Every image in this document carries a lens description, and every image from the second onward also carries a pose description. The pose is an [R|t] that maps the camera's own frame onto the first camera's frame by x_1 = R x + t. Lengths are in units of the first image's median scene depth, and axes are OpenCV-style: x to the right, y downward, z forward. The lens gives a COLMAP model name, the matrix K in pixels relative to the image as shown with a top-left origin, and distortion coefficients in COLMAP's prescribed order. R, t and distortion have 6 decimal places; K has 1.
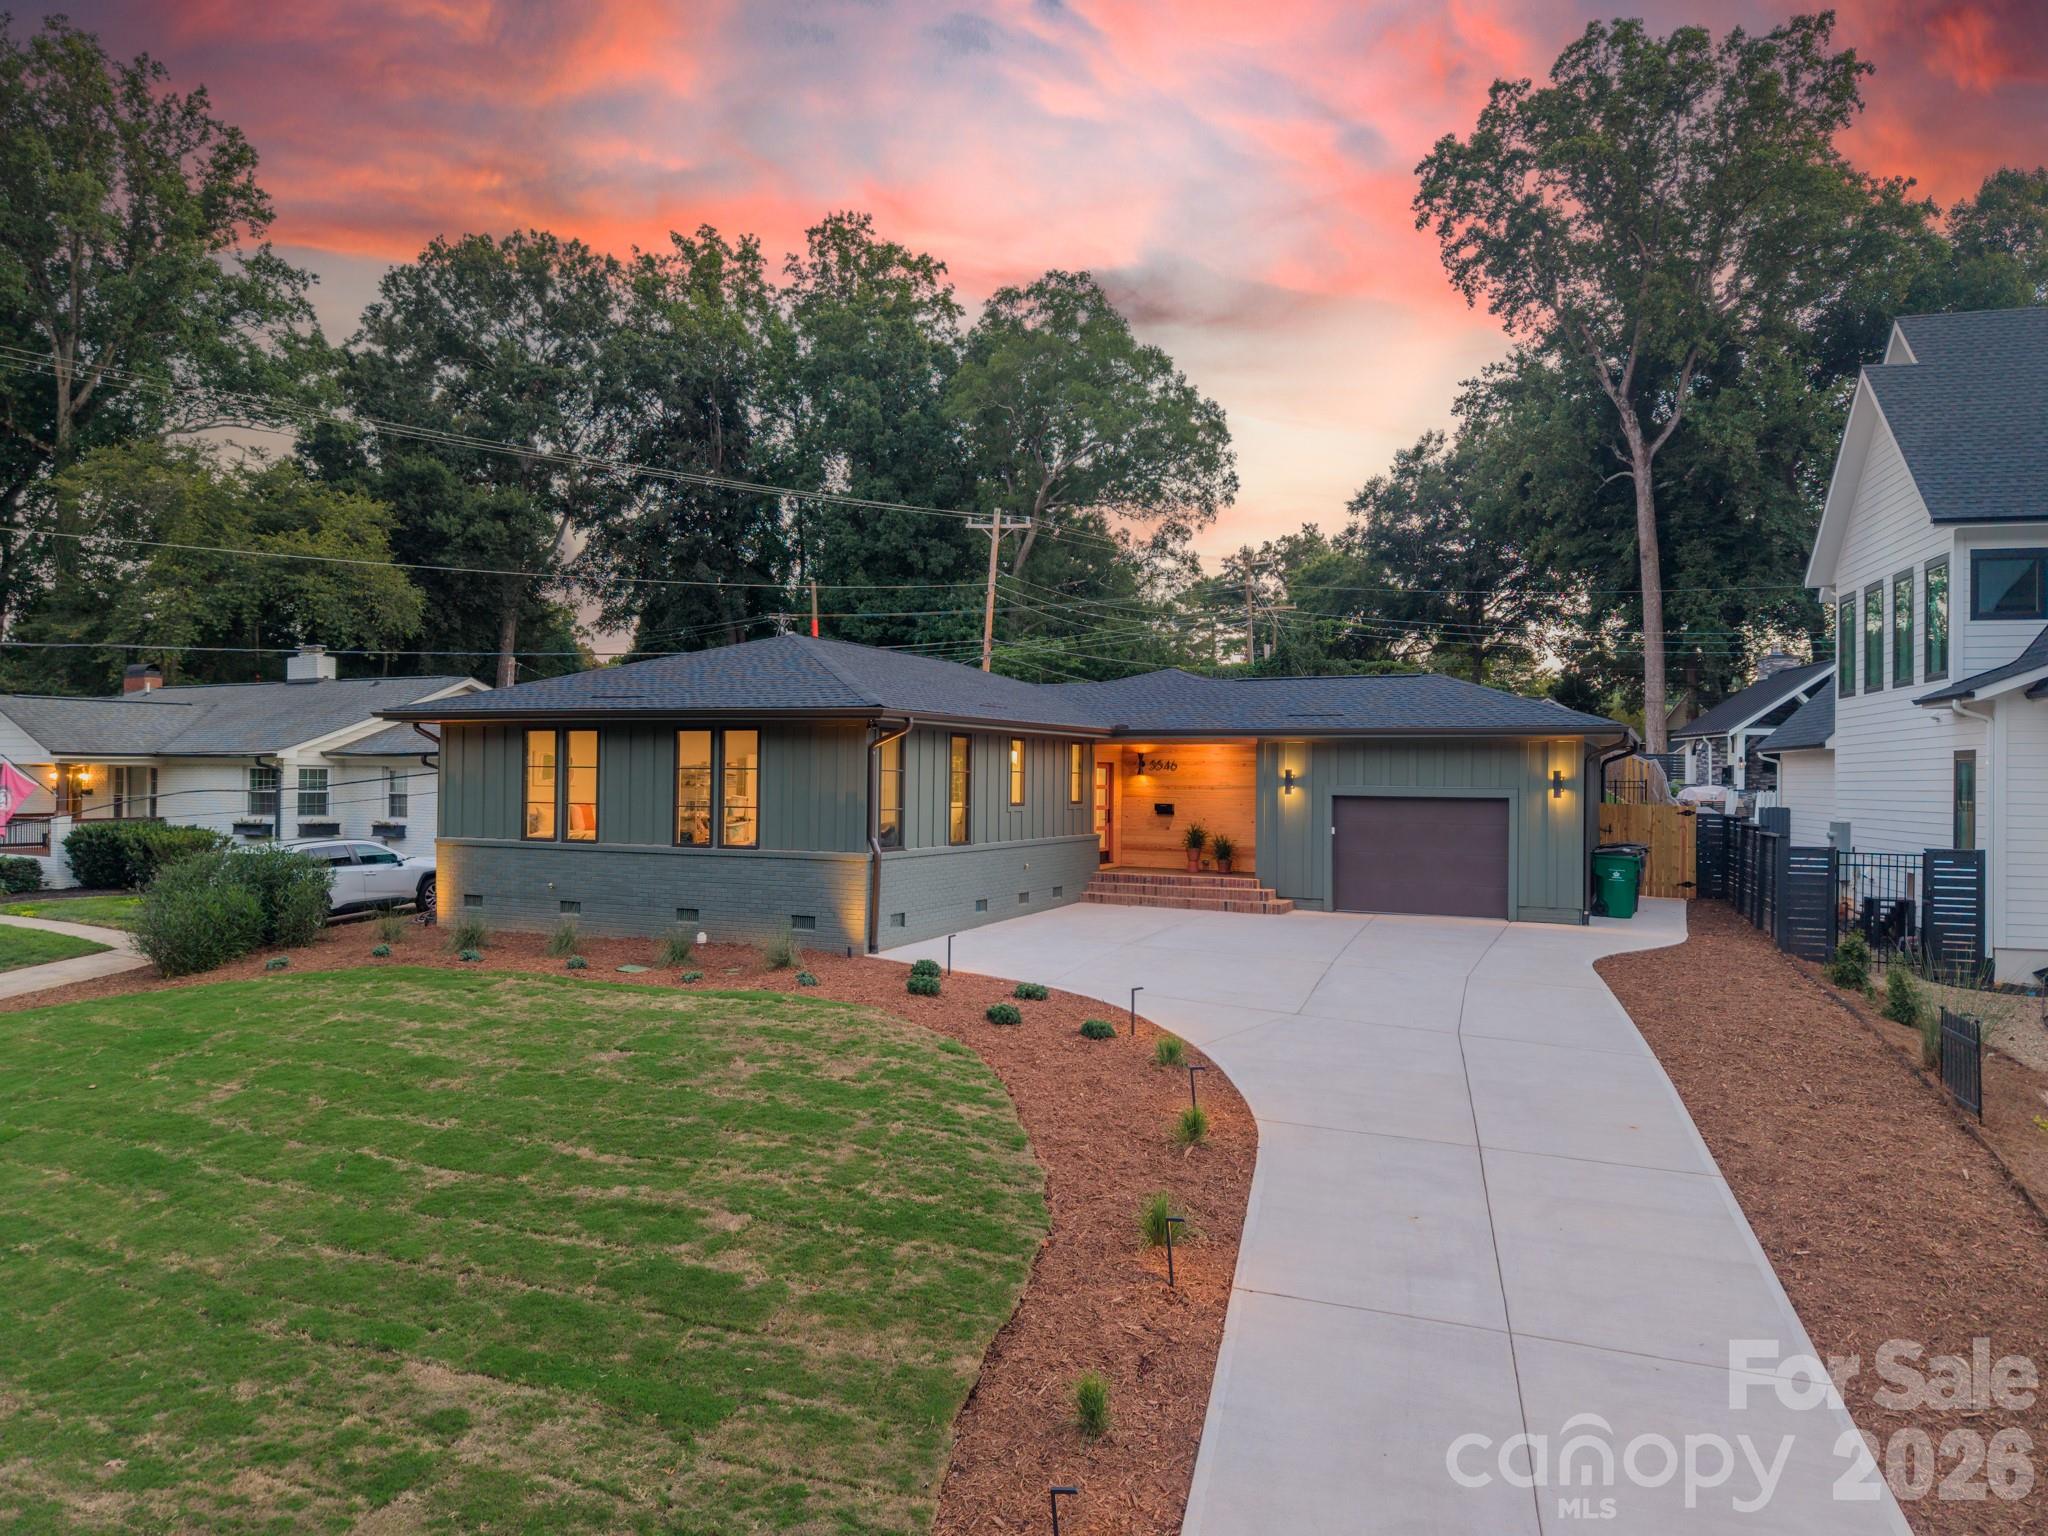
lens RADIAL K [[1408.0, 0, 1004.4], [0, 1408.0, 761.1], [0, 0, 1]] dist [0.025306, -0.027713]
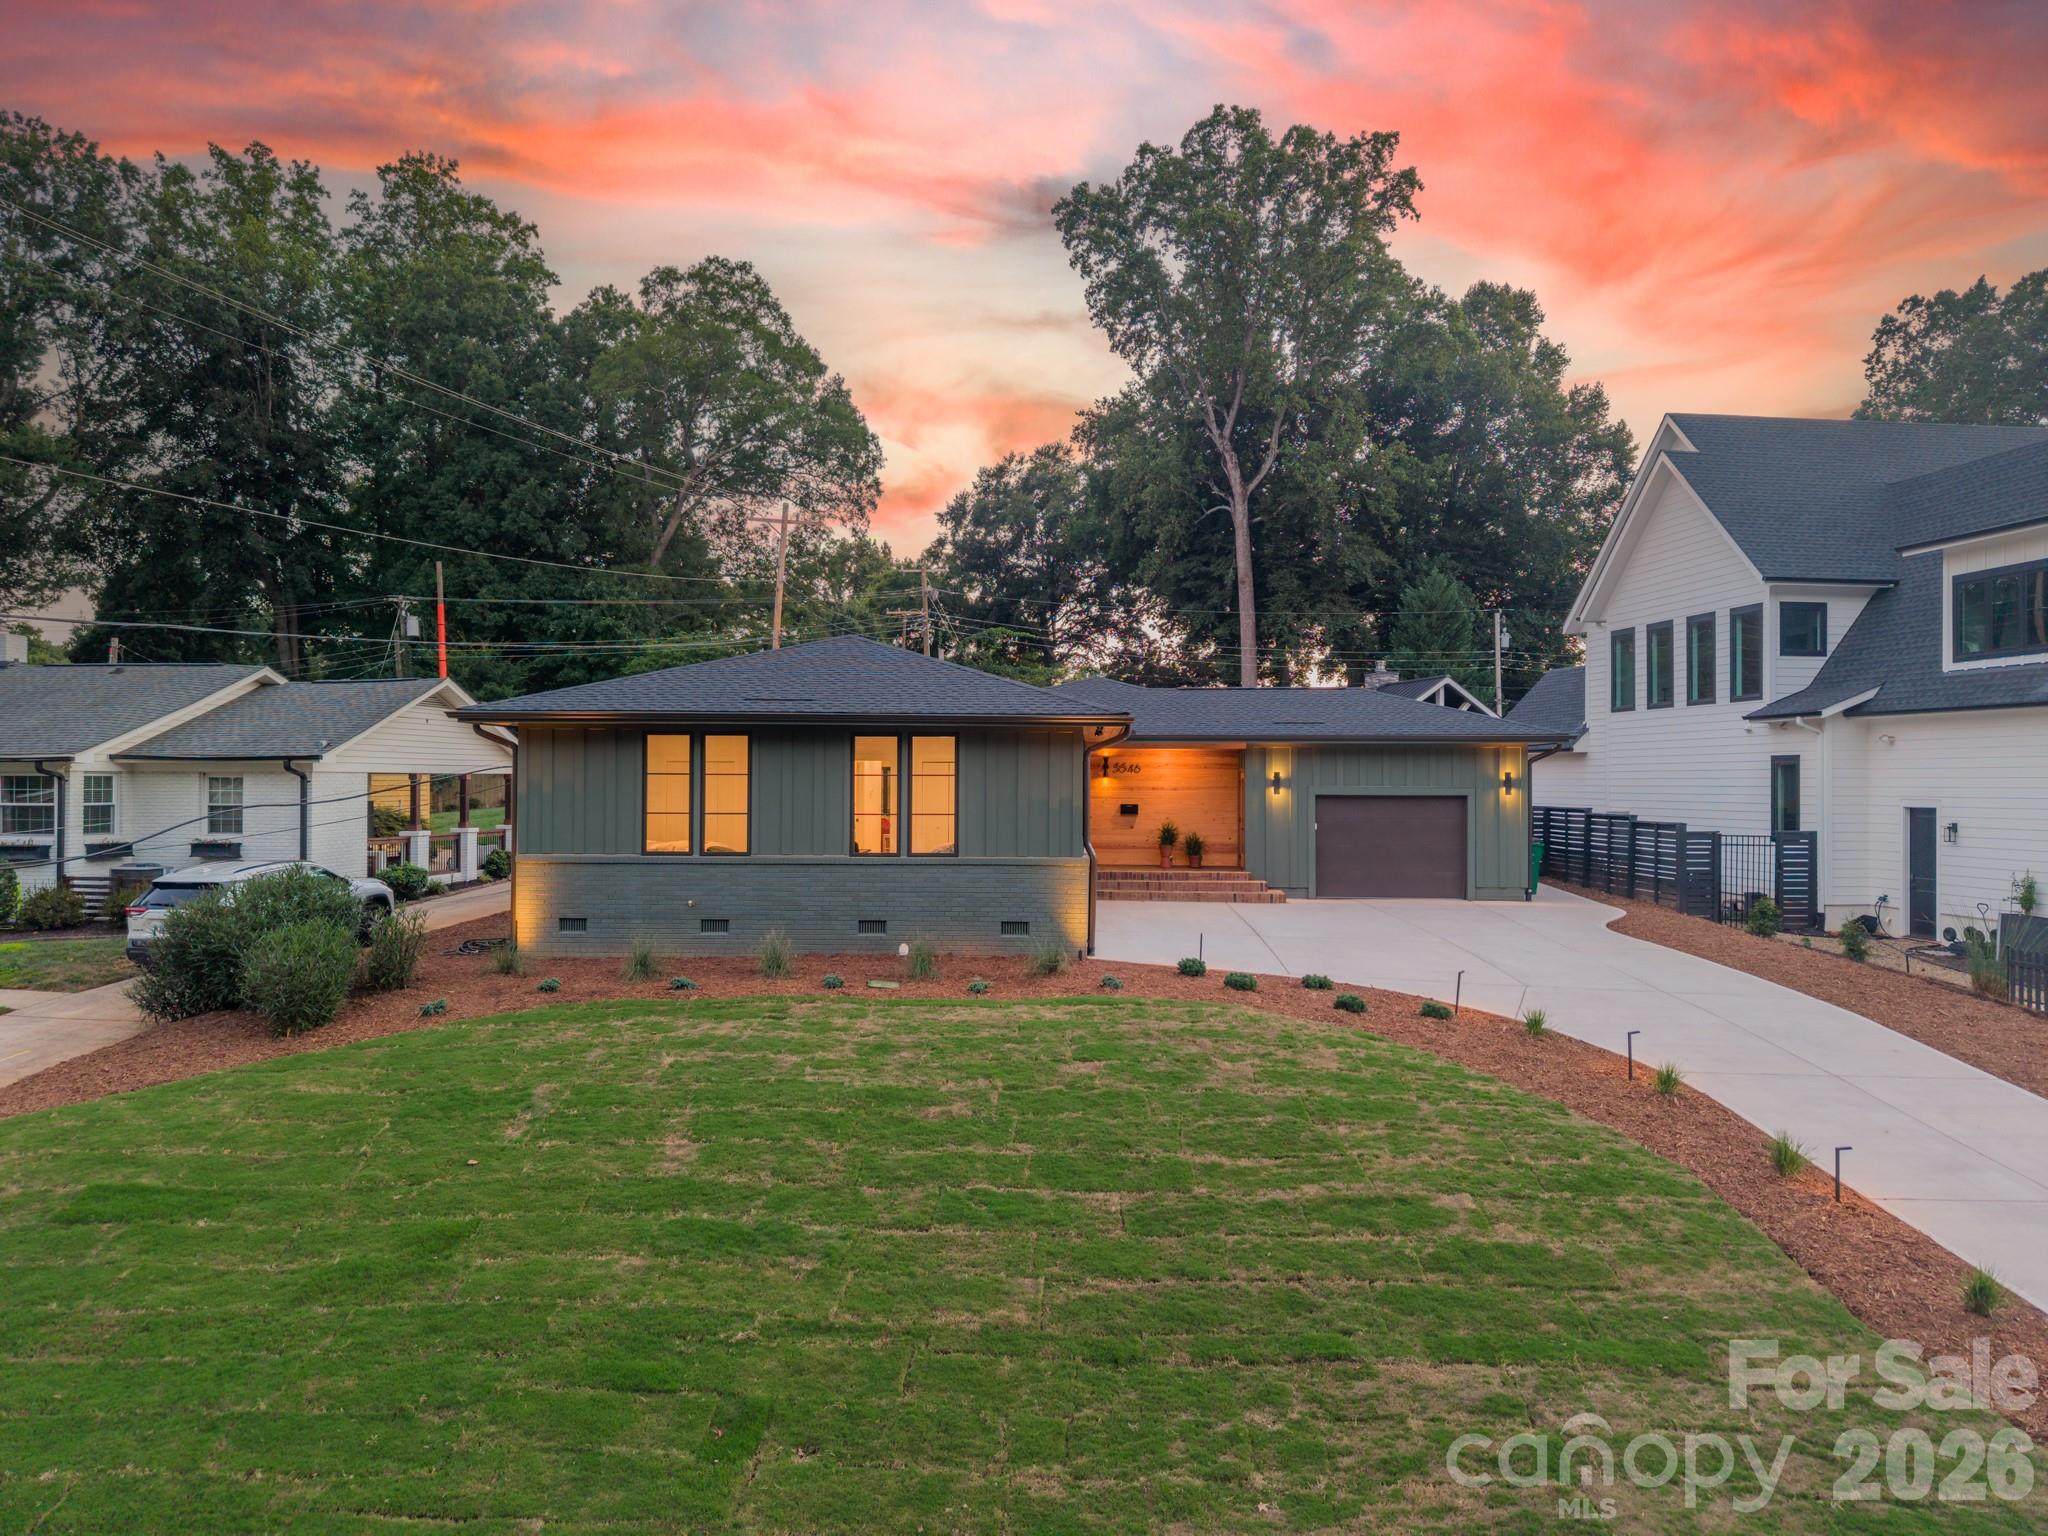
lens RADIAL K [[1401.0, 0, 1024.0], [0, 1401.0, 768.0], [0, 0, 1]] dist [0.023418, -0.024564]
pose [[0.919415, -0.003874, 0.393269, -0.151410], [0.001278, 0.999976, 0.006862, -0.001833], [-0.393286, -0.005807, 0.919398, 0.024721]]
